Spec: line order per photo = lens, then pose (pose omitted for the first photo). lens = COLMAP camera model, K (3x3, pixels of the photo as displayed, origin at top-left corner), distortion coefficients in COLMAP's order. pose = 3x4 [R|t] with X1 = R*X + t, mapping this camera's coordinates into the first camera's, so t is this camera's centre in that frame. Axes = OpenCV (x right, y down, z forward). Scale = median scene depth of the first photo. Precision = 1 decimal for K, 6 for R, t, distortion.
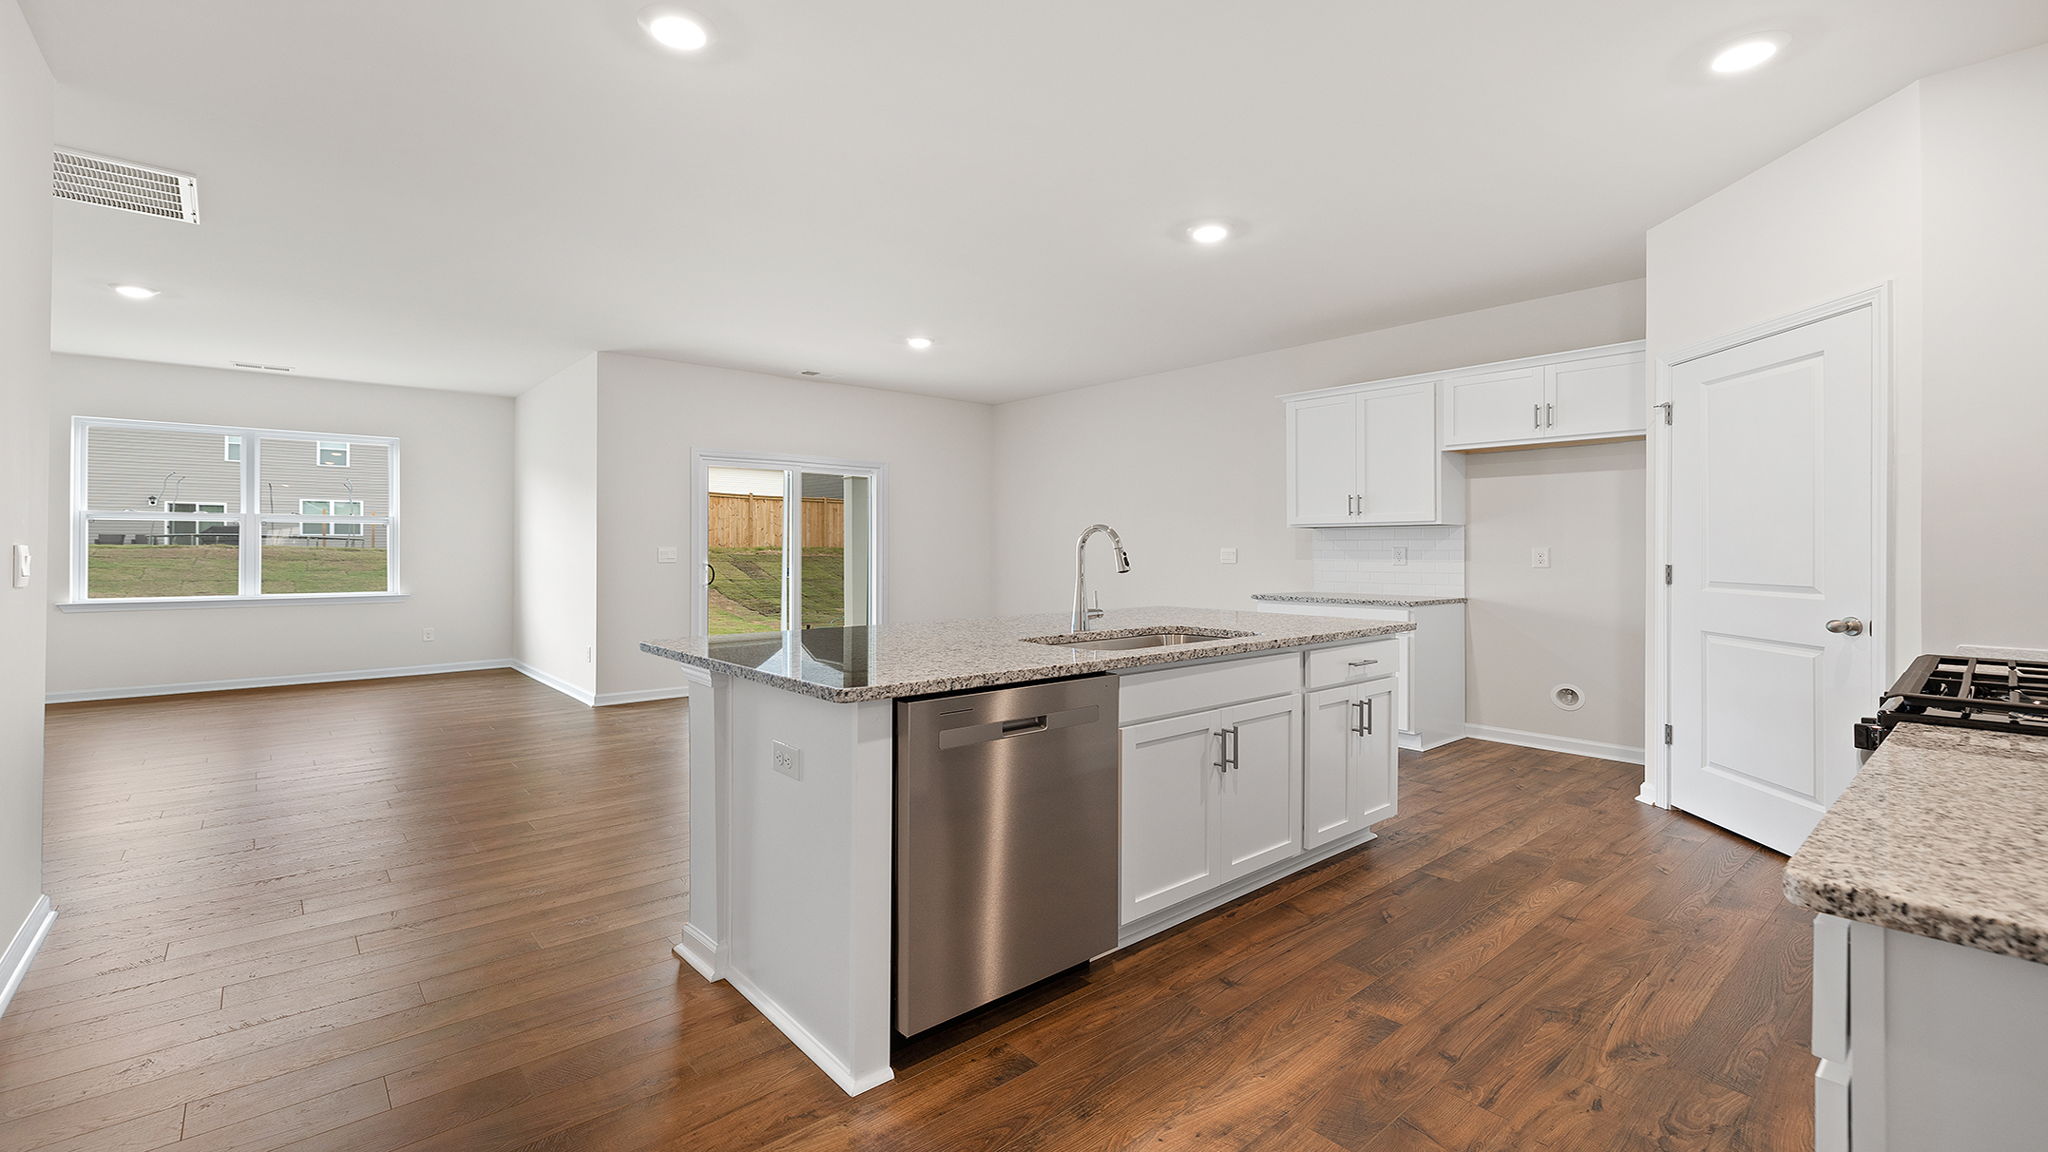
lens RADIAL K [[864.6, 0, 1004.7], [0, 864.6, 558.9], [0, 0, 1]] dist [-0.000364, 0.000237]
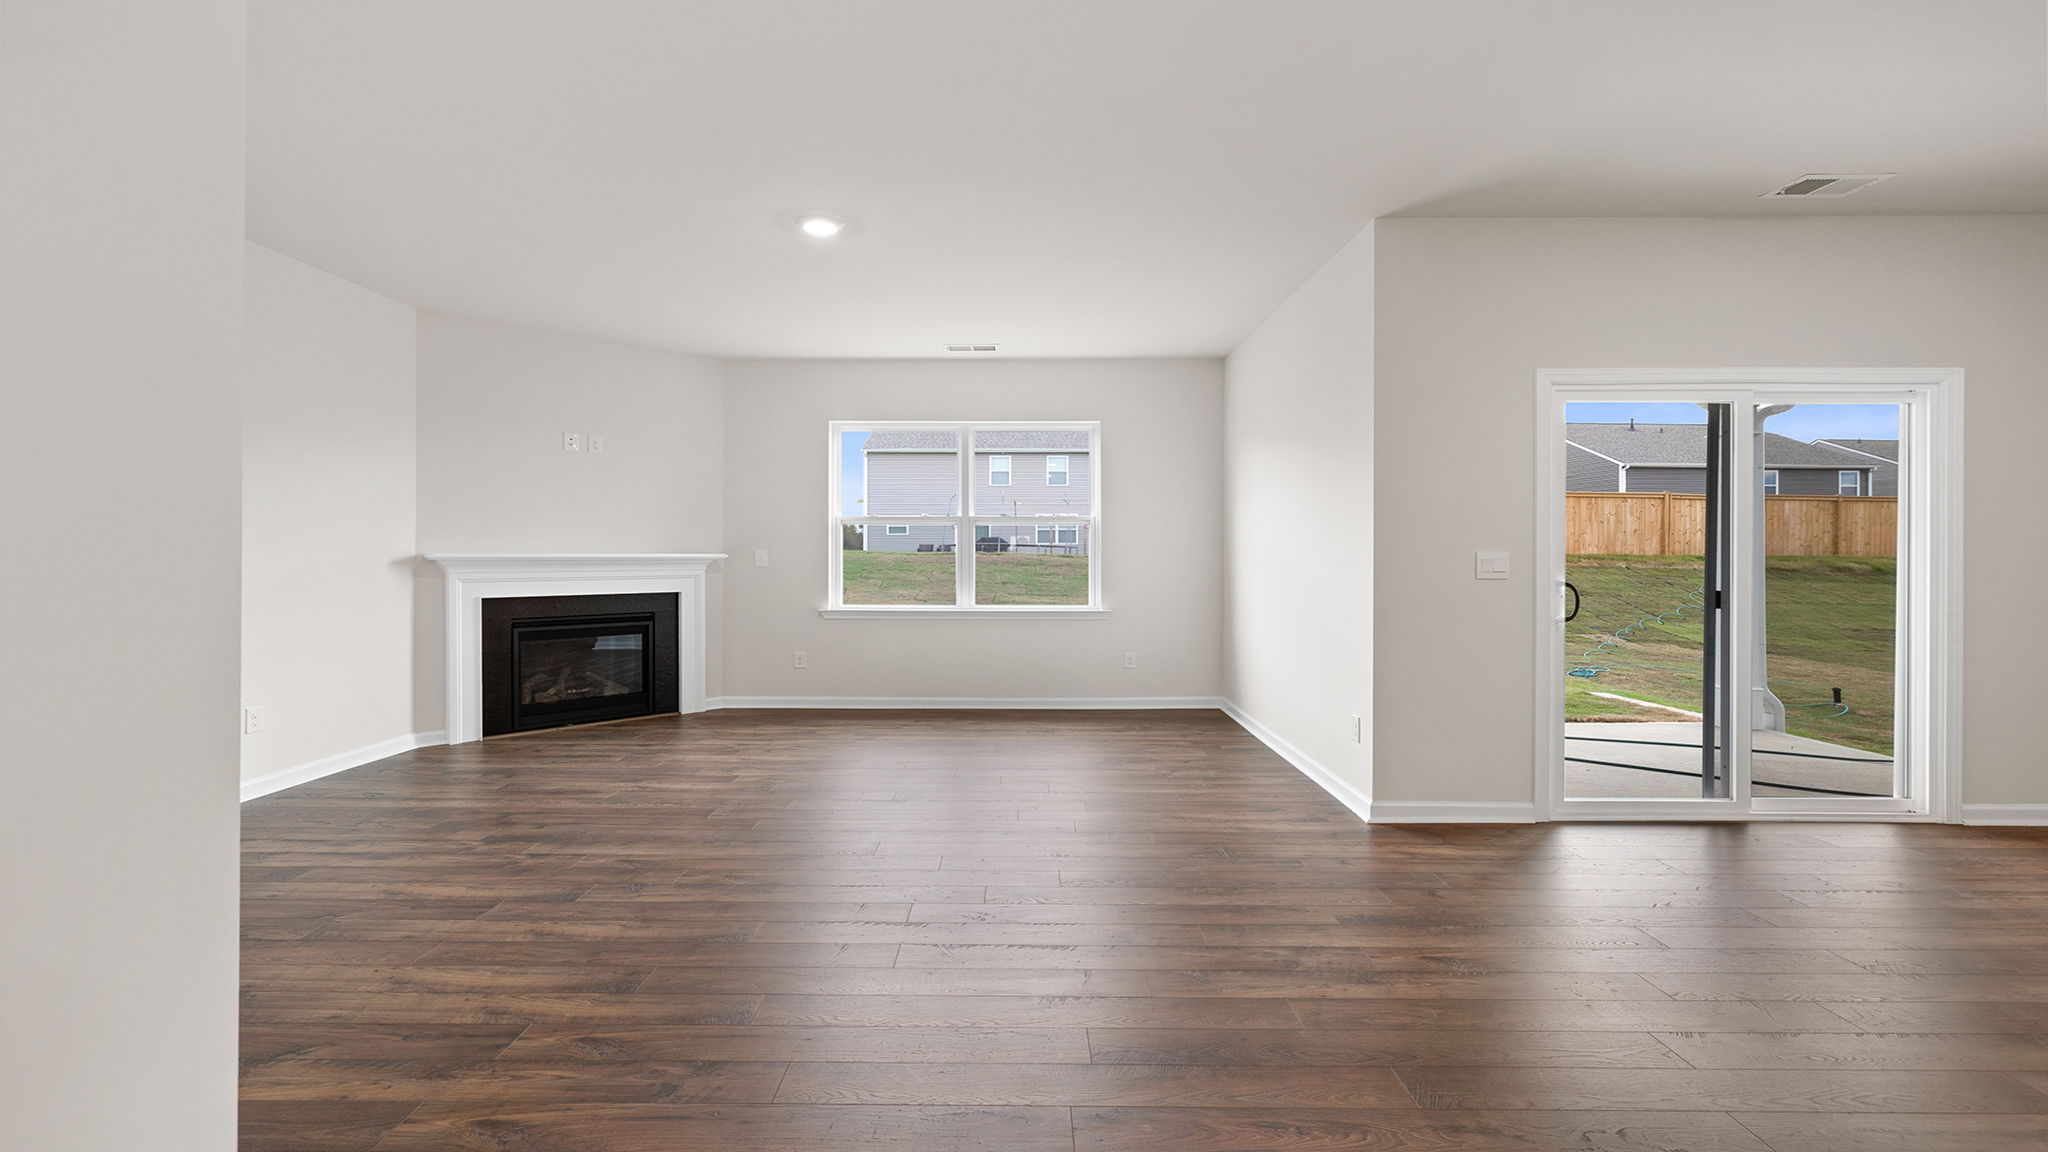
lens RADIAL K [[864.6, 0, 1004.7], [0, 864.6, 558.9], [0, 0, 1]] dist [-0.000364, 0.000237]
pose [[0.749188, 0.001567, -0.662356, -0.626782], [-0.006174, 0.999970, -0.004619, -0.010537], [0.662329, 0.007550, 0.749175, 0.909221]]
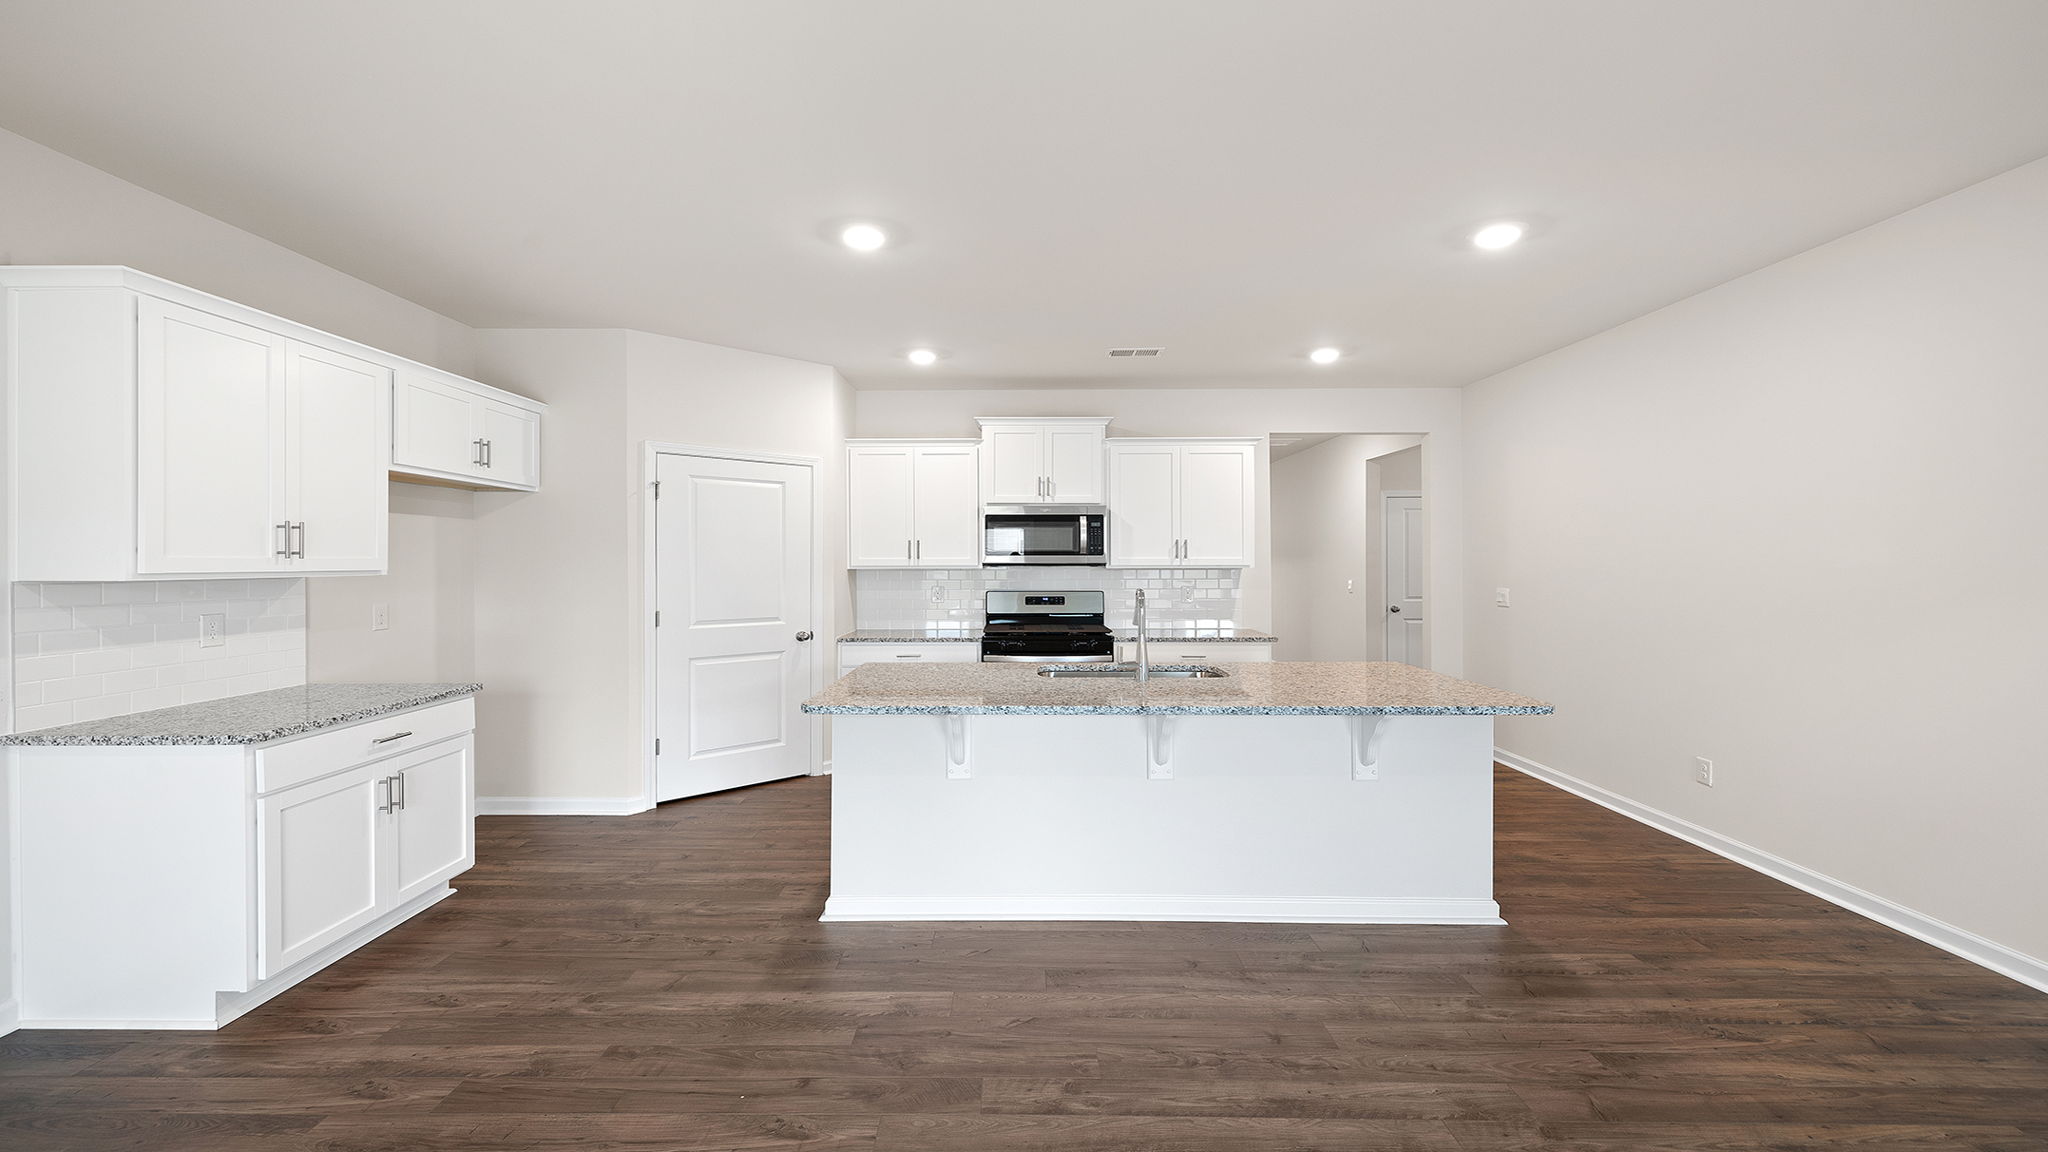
lens RADIAL K [[864.6, 0, 1004.7], [0, 864.6, 558.9], [0, 0, 1]] dist [-0.000364, 0.000237]
pose [[-0.774768, -0.004352, 0.632230, -0.568790], [0.000065, 0.999976, 0.006963, -0.104425], [-0.632245, 0.005436, -0.774749, 2.194075]]
